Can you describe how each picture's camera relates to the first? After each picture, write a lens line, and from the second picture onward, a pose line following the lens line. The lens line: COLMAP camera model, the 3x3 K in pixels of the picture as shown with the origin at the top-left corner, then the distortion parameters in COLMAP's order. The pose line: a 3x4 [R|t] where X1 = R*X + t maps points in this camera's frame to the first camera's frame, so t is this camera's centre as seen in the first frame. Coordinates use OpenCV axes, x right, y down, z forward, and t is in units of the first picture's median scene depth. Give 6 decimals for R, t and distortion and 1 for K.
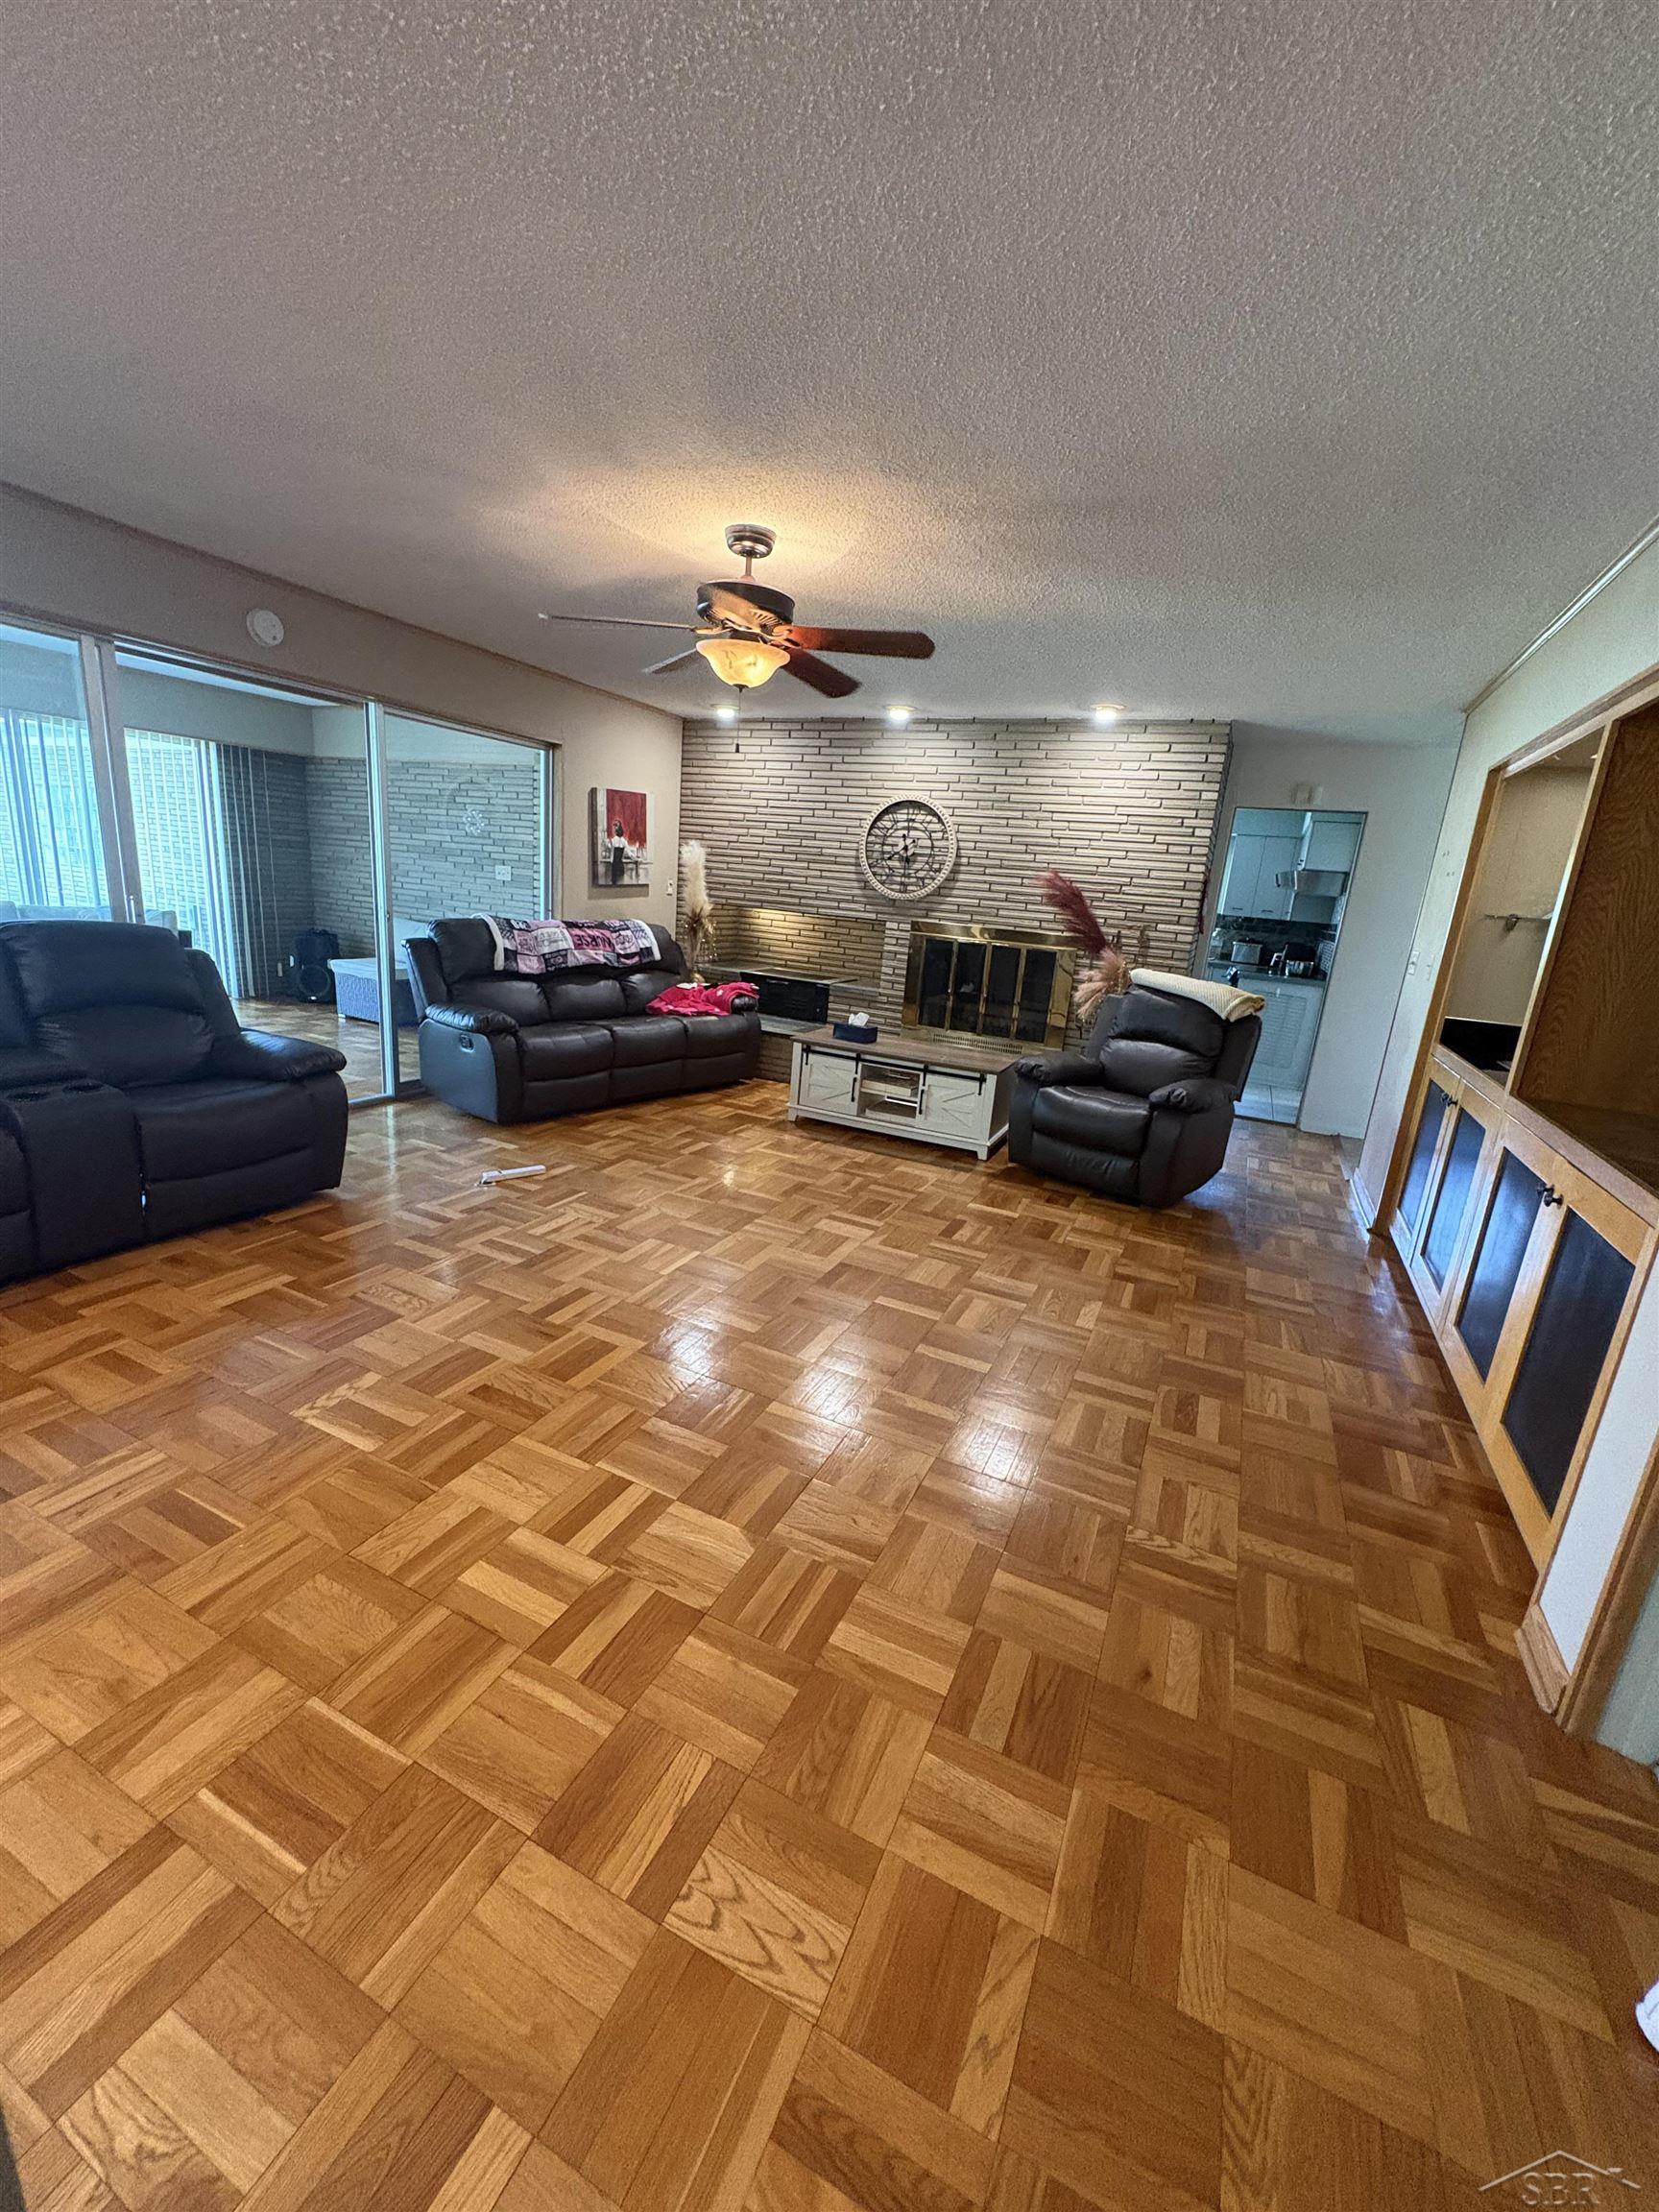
lens RADIAL K [[881.5, 0, 828.8], [0, 881.5, 1101.9], [0, 0, 1]] dist [0.002322, -0.000200]
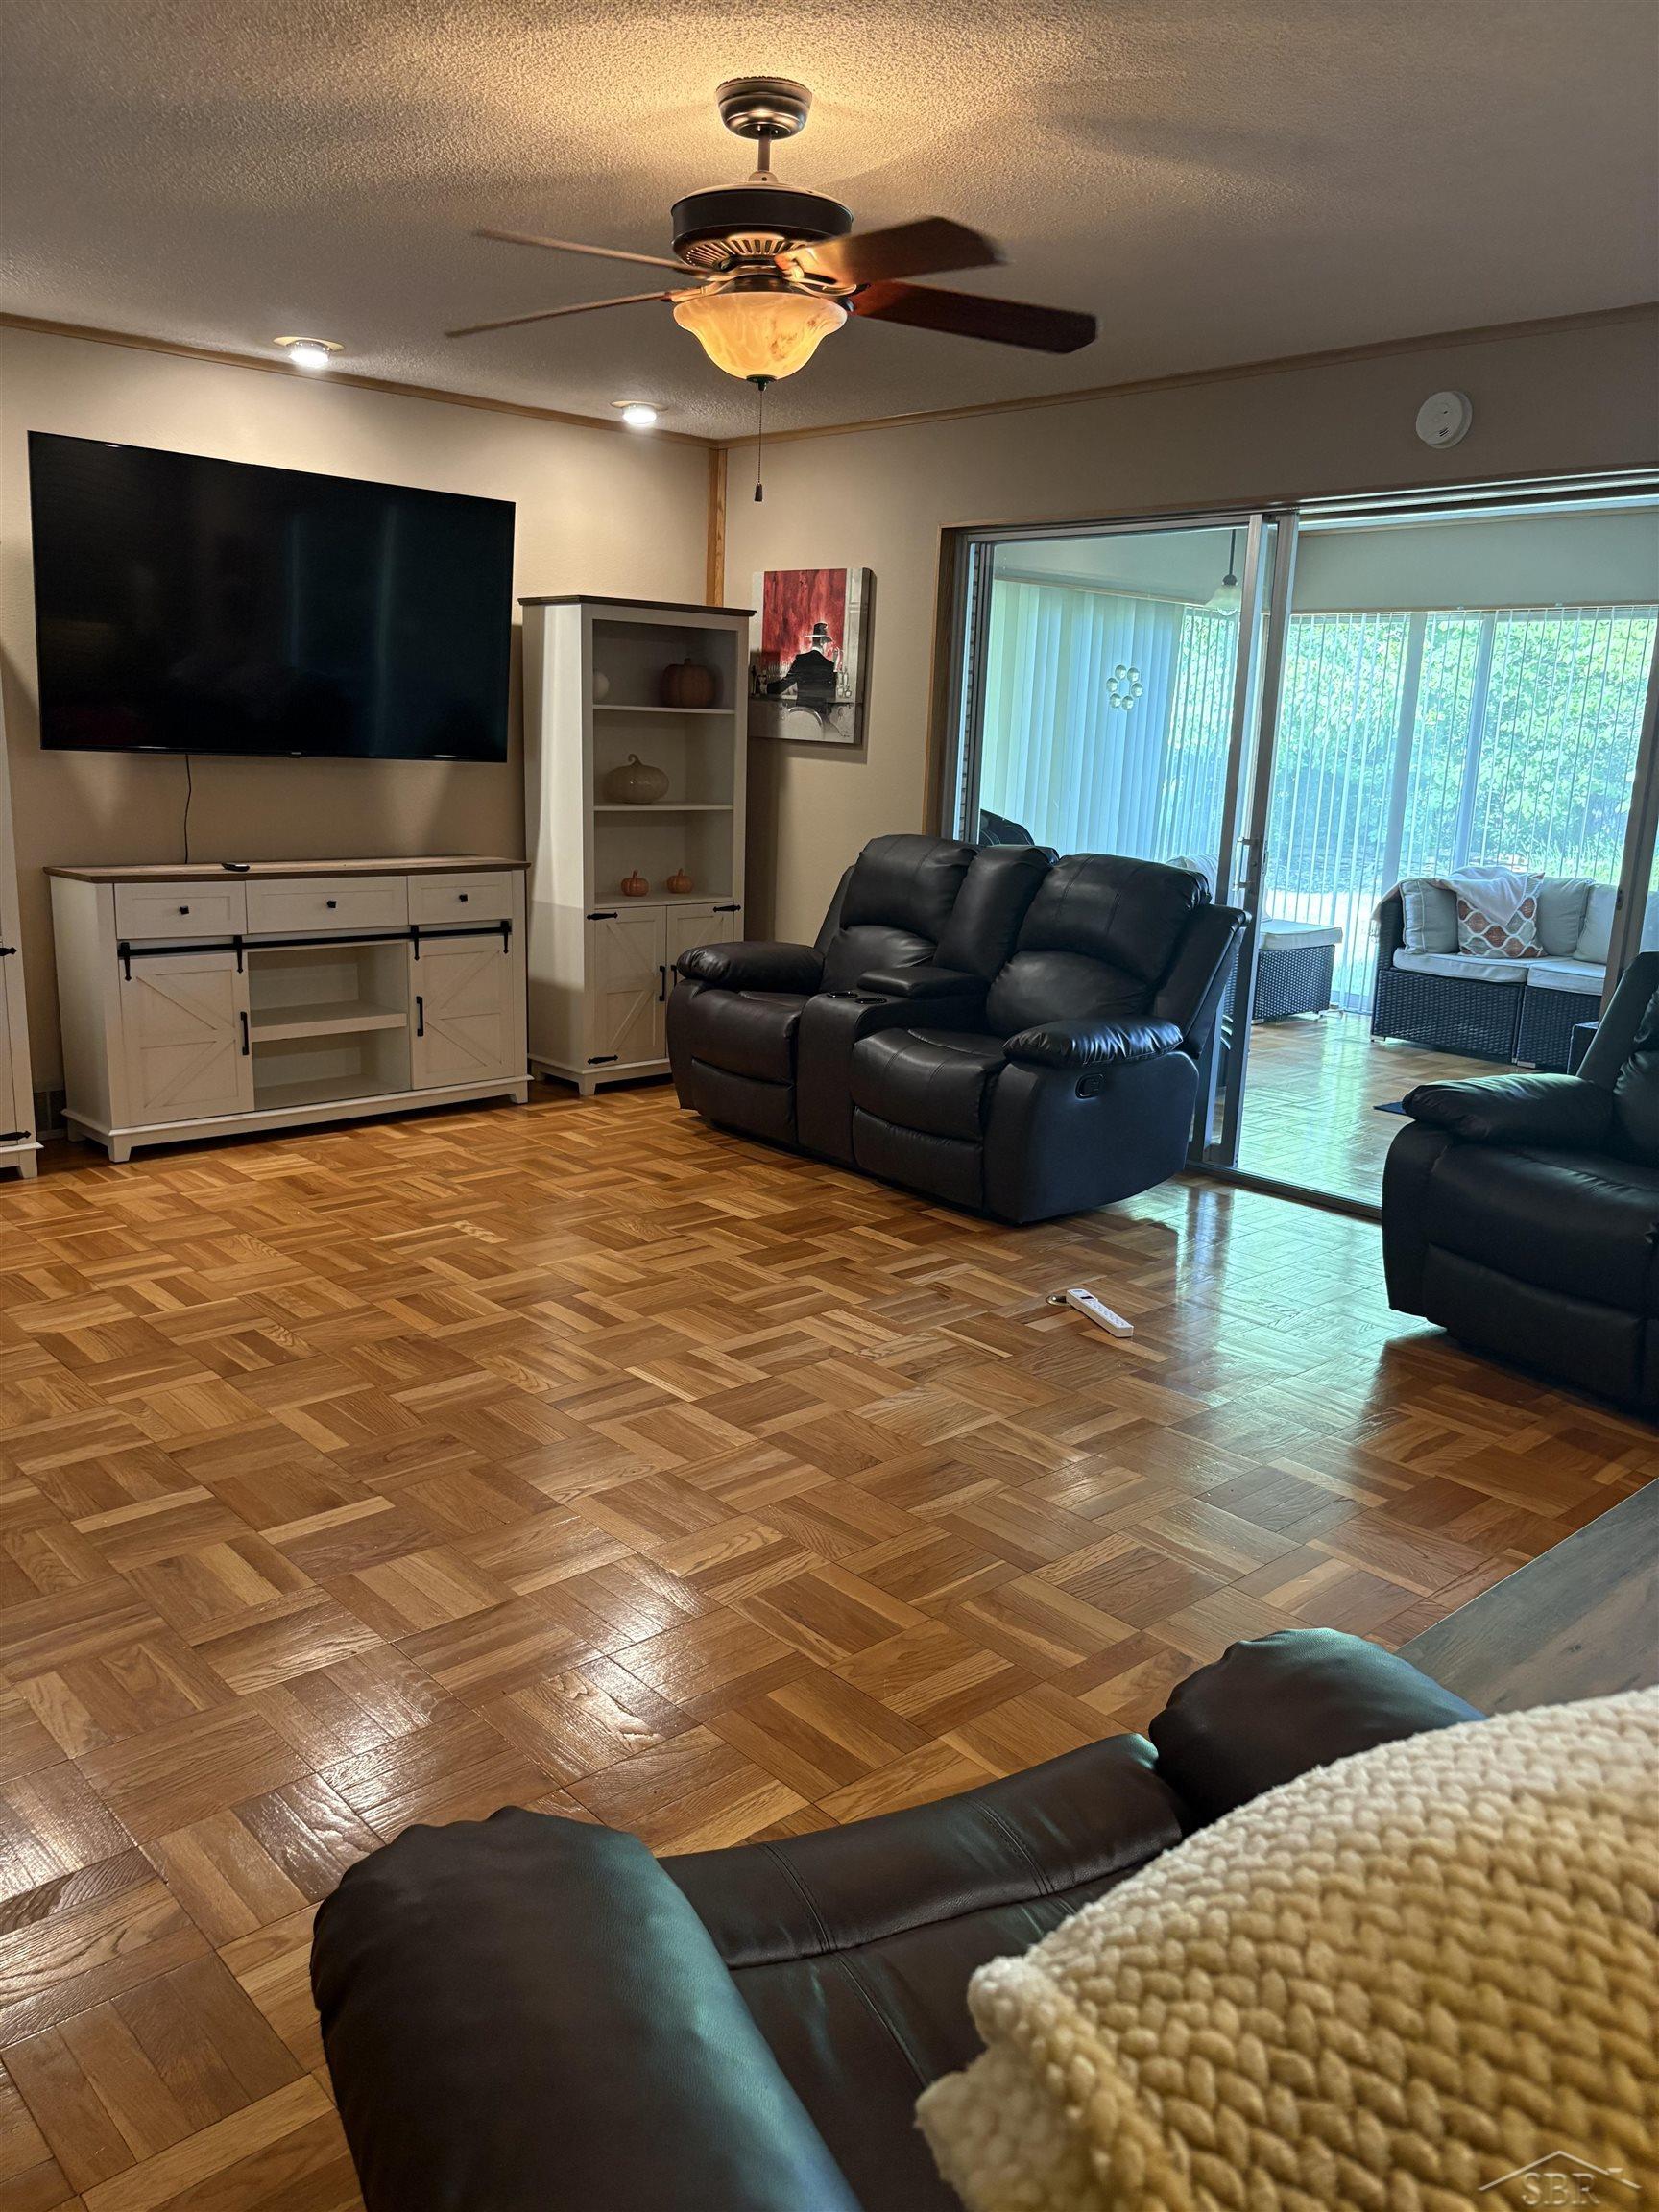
lens RADIAL K [[1678.1, 0, 825.2], [0, 1678.1, 1117.8], [0, 0, 1]] dist [0.009979, -0.007823]
pose [[-0.374745, 0.118716, -0.919496, 0.877834], [-0.288967, 0.927409, 0.237508, -0.308209], [0.880945, 0.354708, -0.313238, 1.518242]]
